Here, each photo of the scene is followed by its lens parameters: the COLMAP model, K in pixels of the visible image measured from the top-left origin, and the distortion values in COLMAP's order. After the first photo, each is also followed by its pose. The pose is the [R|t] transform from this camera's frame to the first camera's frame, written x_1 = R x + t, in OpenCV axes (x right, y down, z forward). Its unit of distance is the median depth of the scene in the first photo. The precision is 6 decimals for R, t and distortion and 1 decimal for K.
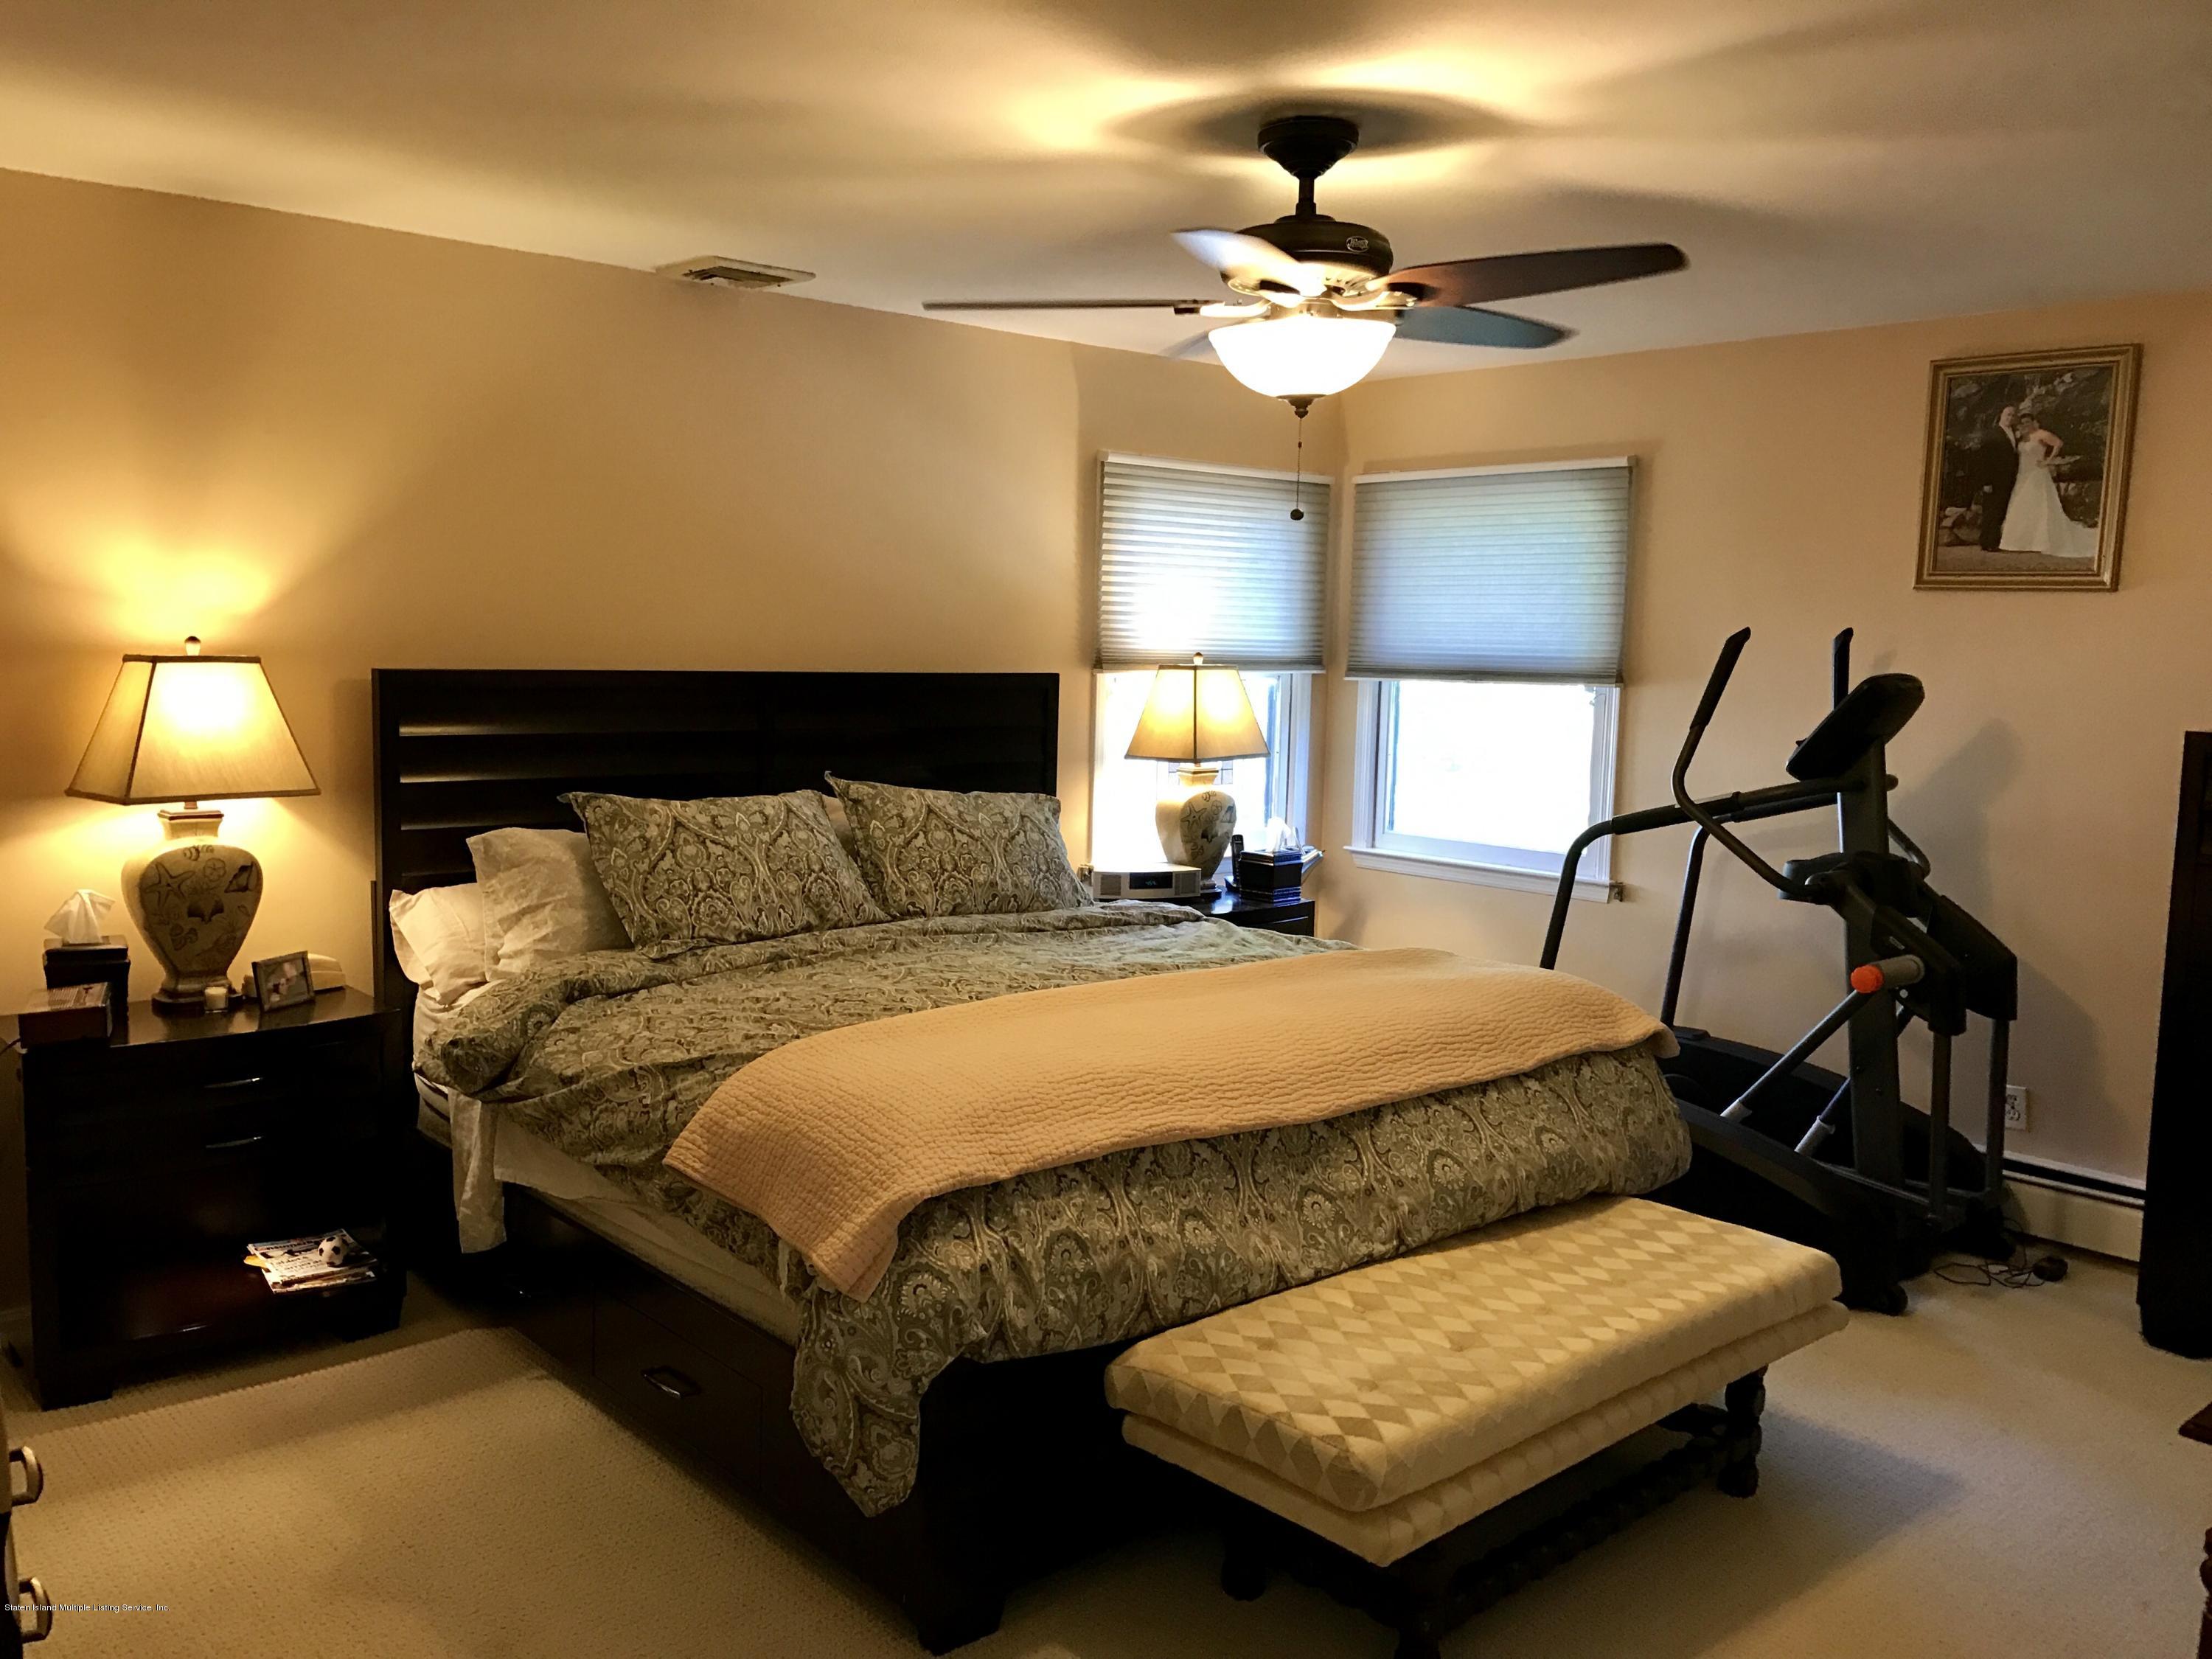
lens RADIAL K [[1836.5, 0, 1108.5], [0, 1836.5, 820.5], [0, 0, 1]] dist [0.027082, -0.001800]
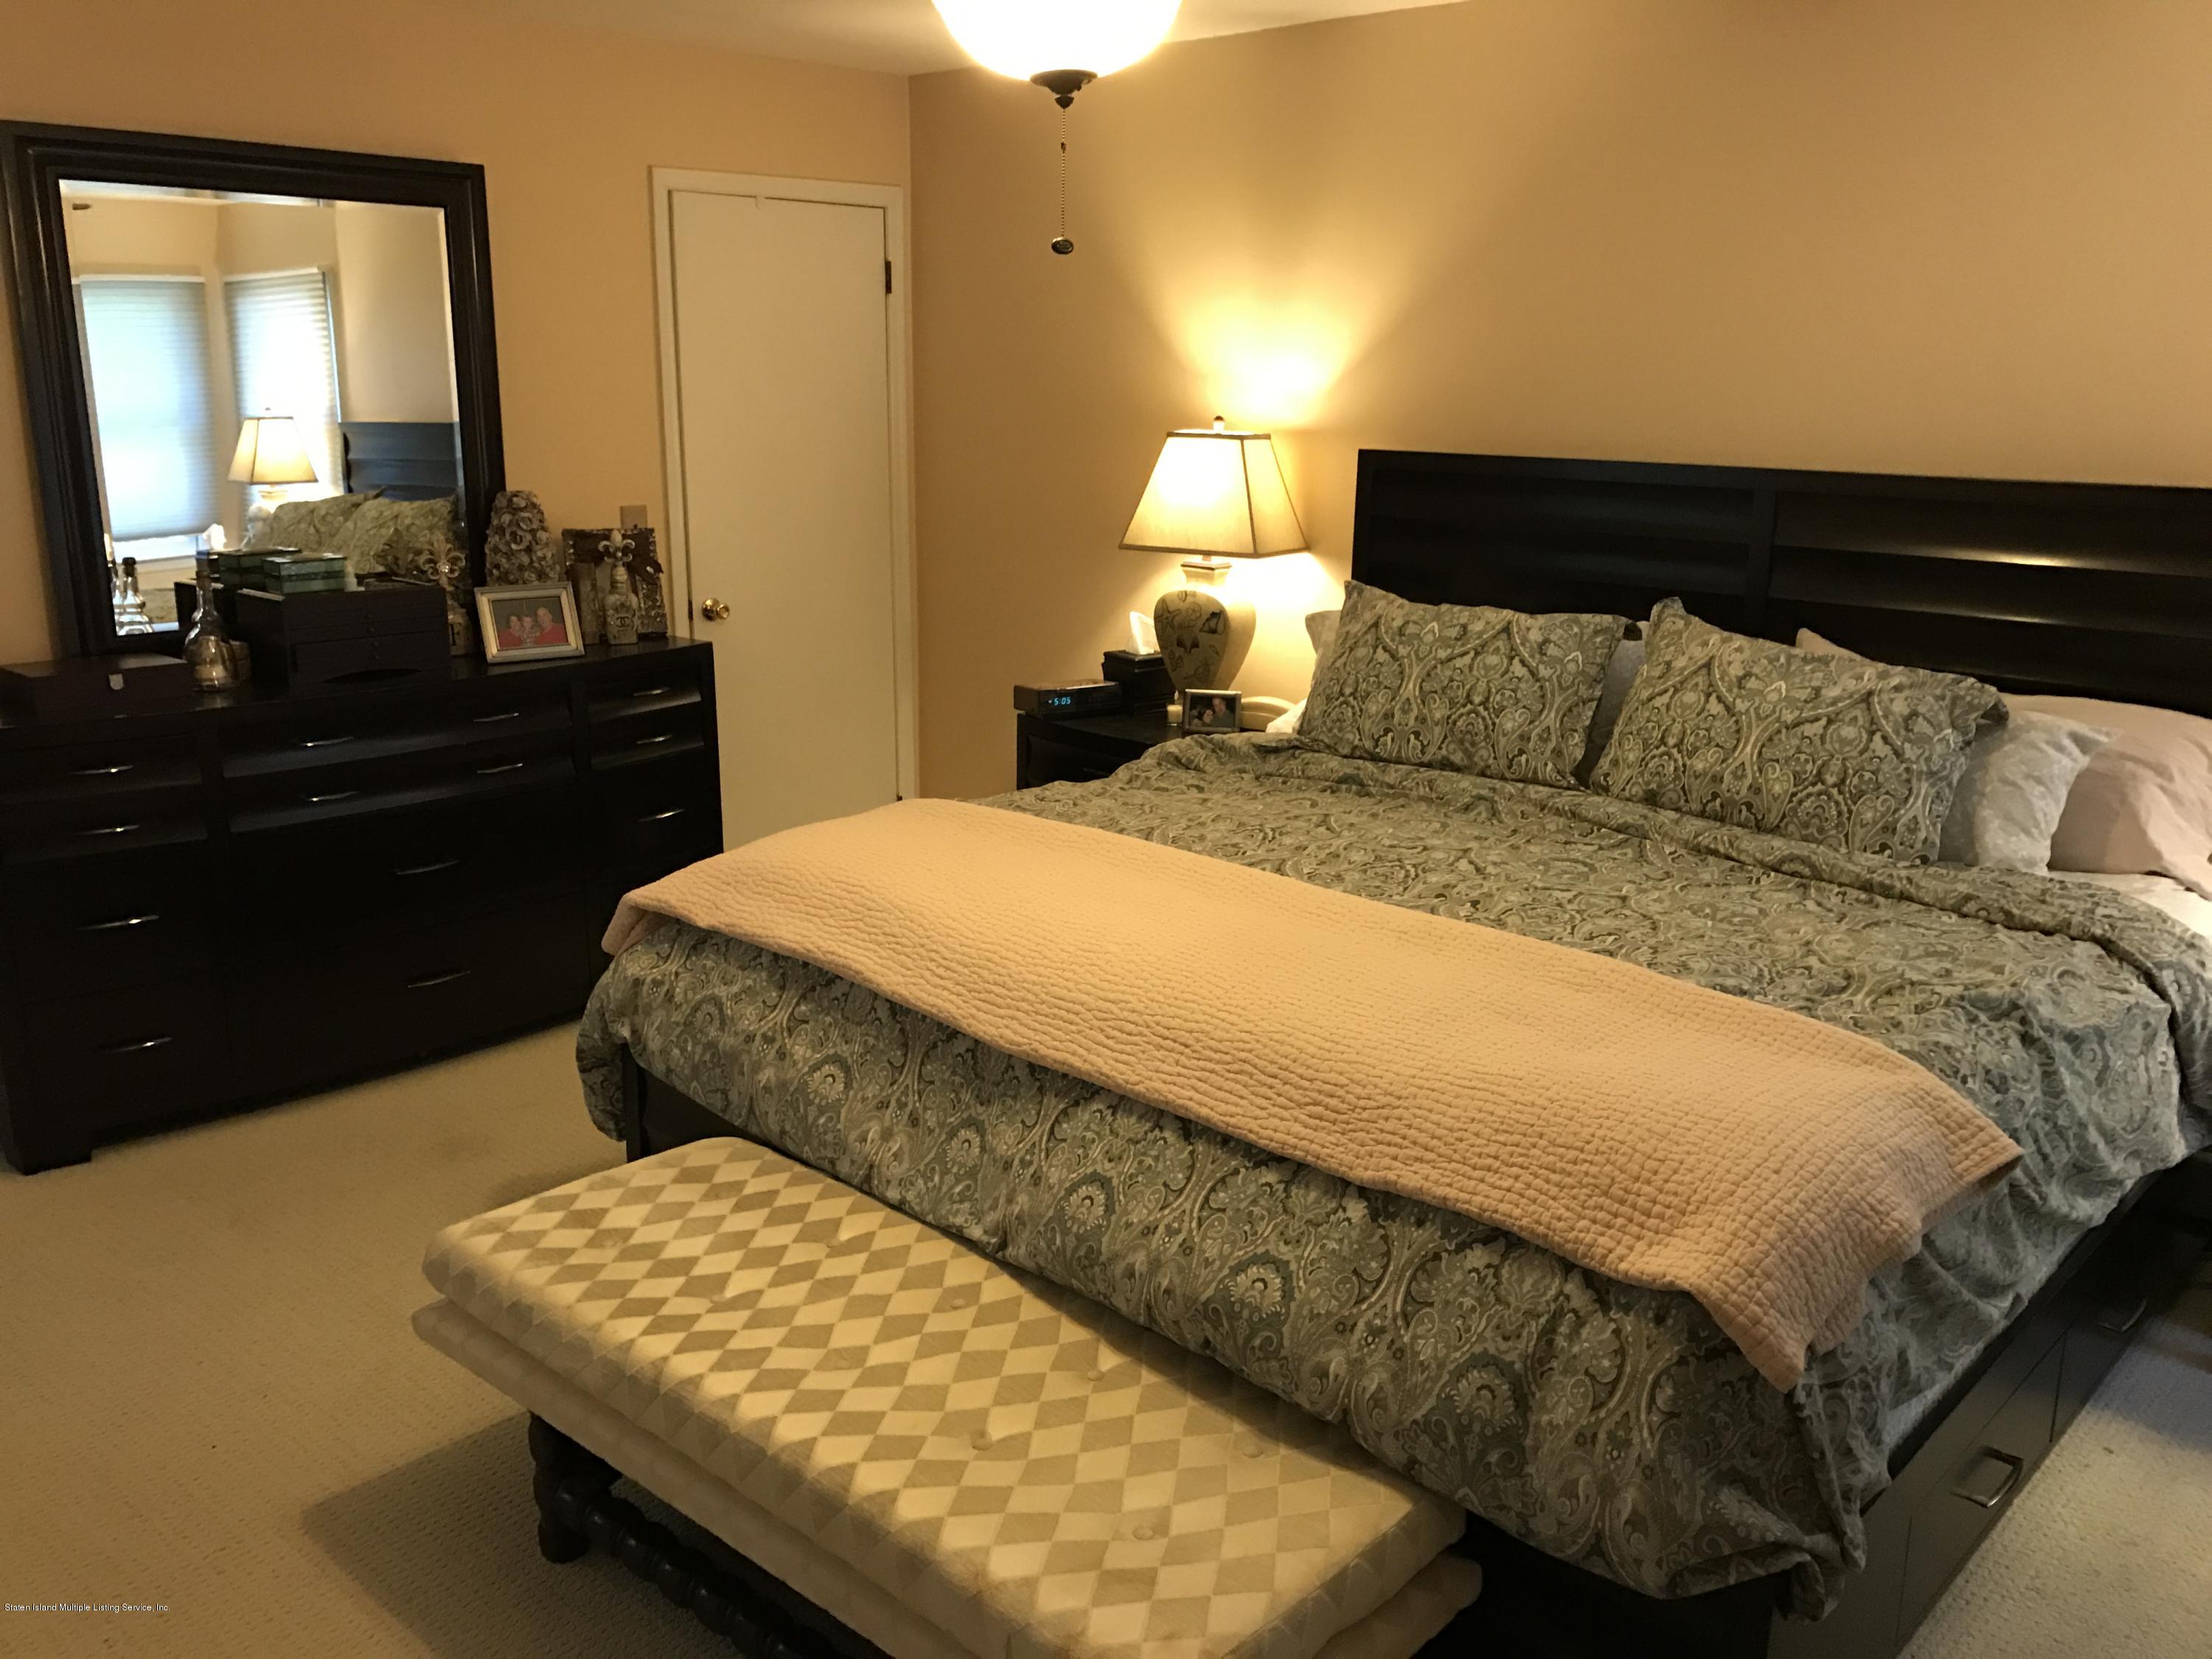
lens RADIAL K [[1836.5, 0, 1109.1], [0, 1836.5, 836.2], [0, 0, 1]] dist [0.027082, -0.001800]
pose [[0.097757, 0.225790, -0.969259, 0.816576], [-0.114962, 0.969966, 0.214360, -0.093835], [0.988548, 0.090473, 0.120778, 0.900766]]
